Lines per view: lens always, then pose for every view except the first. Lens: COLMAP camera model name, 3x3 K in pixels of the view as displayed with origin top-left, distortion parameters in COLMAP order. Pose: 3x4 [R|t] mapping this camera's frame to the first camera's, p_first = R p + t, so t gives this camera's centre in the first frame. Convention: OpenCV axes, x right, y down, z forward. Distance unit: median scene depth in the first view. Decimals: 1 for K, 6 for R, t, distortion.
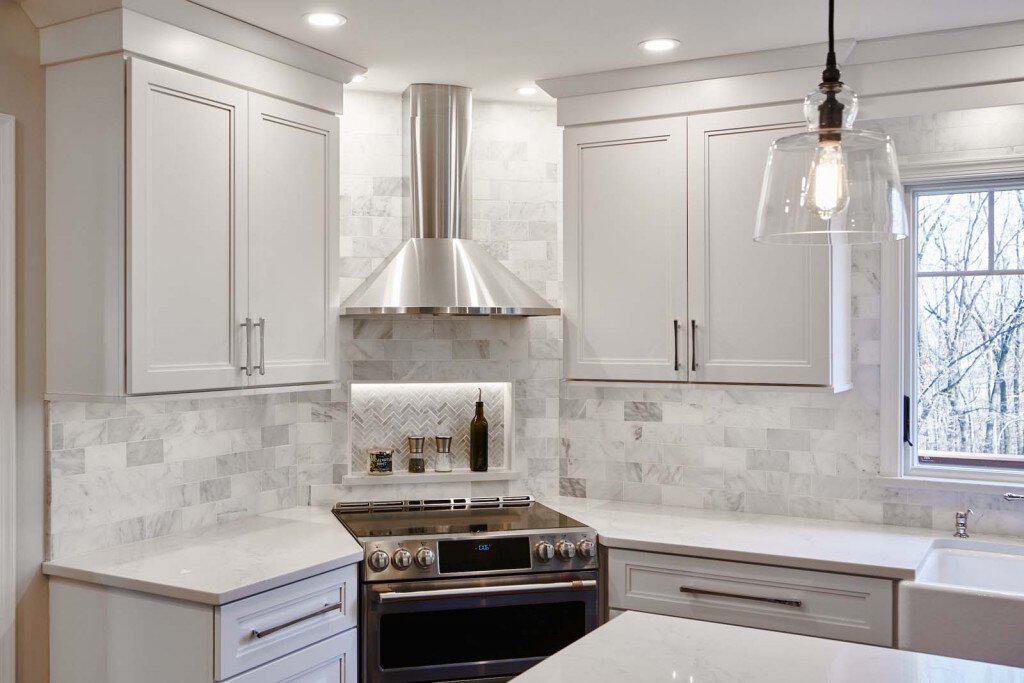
lens RADIAL K [[1046.8, 0, 454.0], [0, 1046.8, 338.3], [0, 0, 1]] dist [-0.003180, 0.024553]
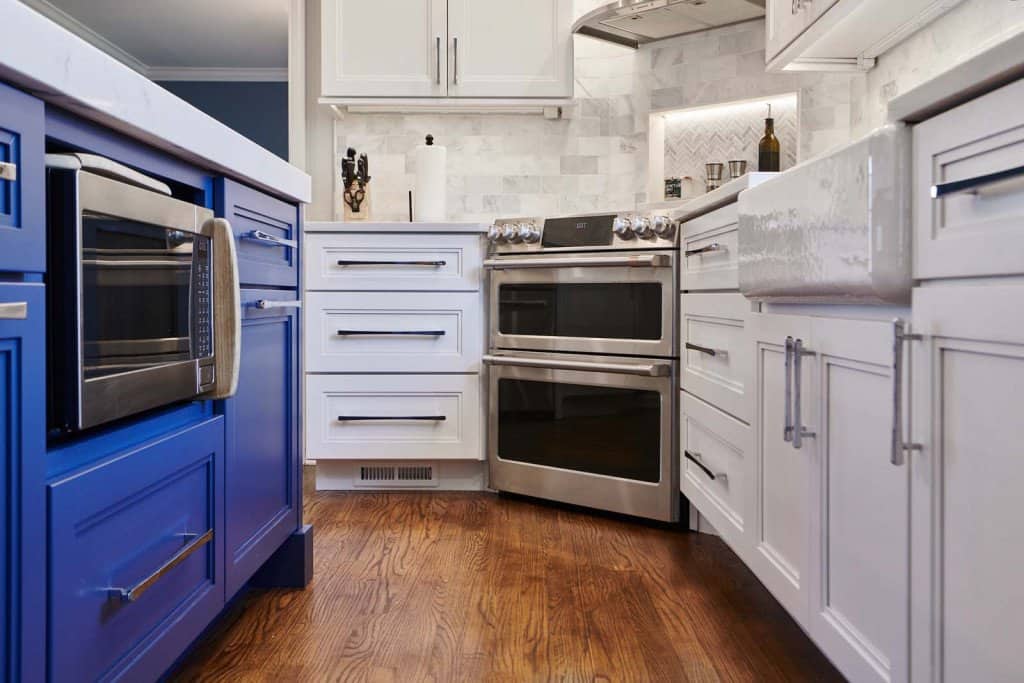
lens RADIAL K [[1042.3, 0, 526.1], [0, 1042.3, 315.3], [0, 0, 1]] dist [-0.002424, -0.005376]
pose [[0.522670, 0.015508, -0.852394, 0.744775], [-0.006498, 0.999878, 0.014207, 0.237913], [0.852511, -0.001886, 0.522707, 0.380696]]
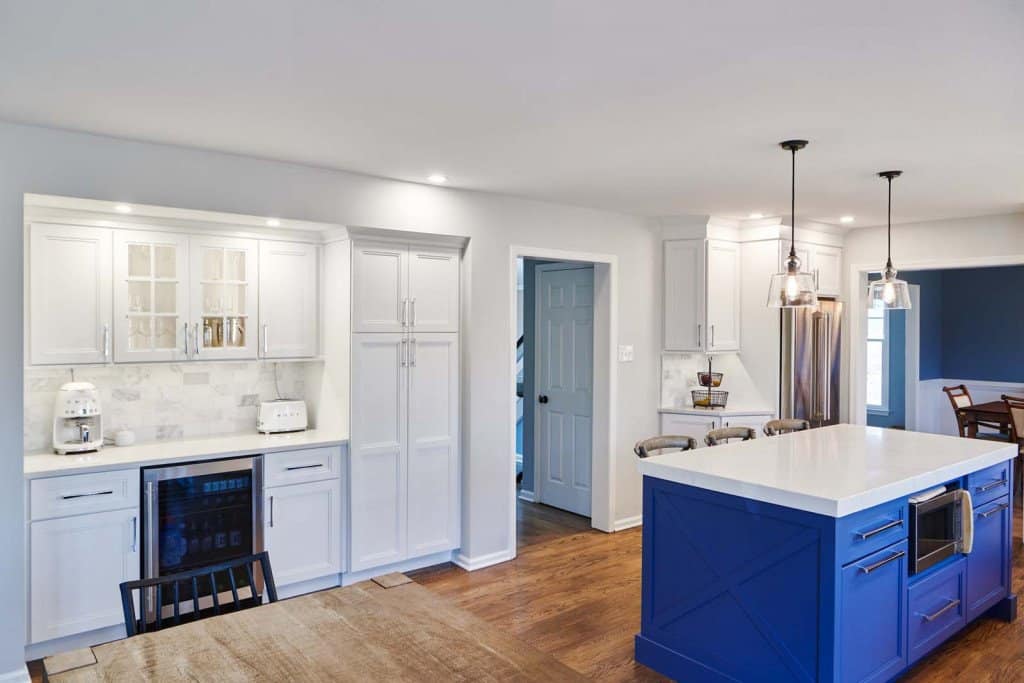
lens RADIAL K [[702.3, 0, 499.3], [0, 702.3, 328.5], [0, 0, 1]] dist [-0.005399, 0.001893]
pose [[-0.357574, 0.002978, -0.933880, 1.347850], [-0.010486, 0.999919, 0.007203, -0.012567], [0.933826, 0.012368, -0.357514, 0.263479]]
